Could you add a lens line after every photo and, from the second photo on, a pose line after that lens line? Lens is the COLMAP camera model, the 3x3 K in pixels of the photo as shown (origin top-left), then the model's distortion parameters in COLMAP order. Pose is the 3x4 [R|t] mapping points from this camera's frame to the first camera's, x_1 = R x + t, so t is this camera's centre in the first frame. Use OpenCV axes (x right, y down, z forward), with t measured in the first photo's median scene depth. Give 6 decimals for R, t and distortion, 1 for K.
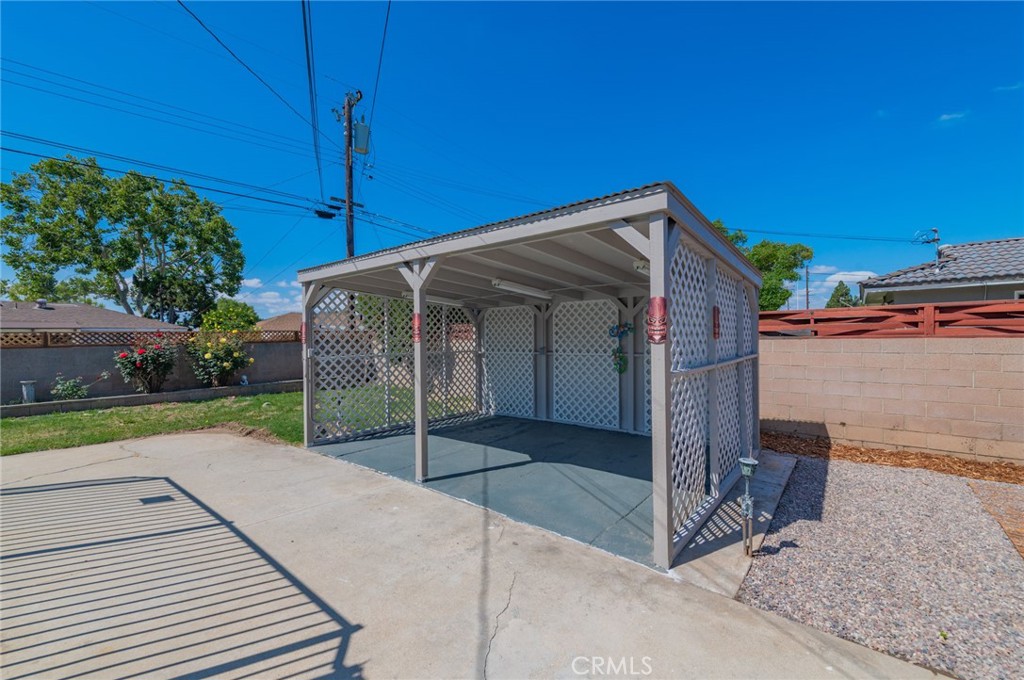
lens RADIAL K [[402.6, 0, 511.8], [0, 402.6, 339.5], [0, 0, 1]] dist [0.010534, -0.001482]
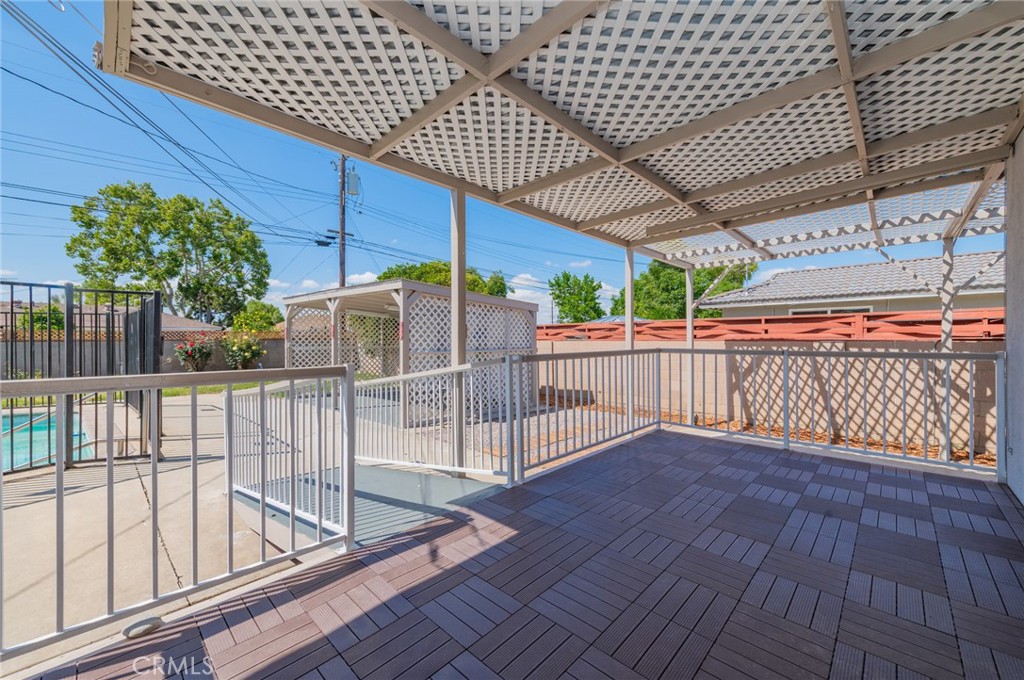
lens RADIAL K [[402.6, 0, 510.0], [0, 402.6, 339.8], [0, 0, 1]] dist [0.010534, -0.001482]
pose [[0.998399, 0.012346, -0.055208, 0.099079], [-0.012517, 0.999918, -0.002755, 0.000579], [0.055169, 0.003442, 0.998471, -0.124285]]
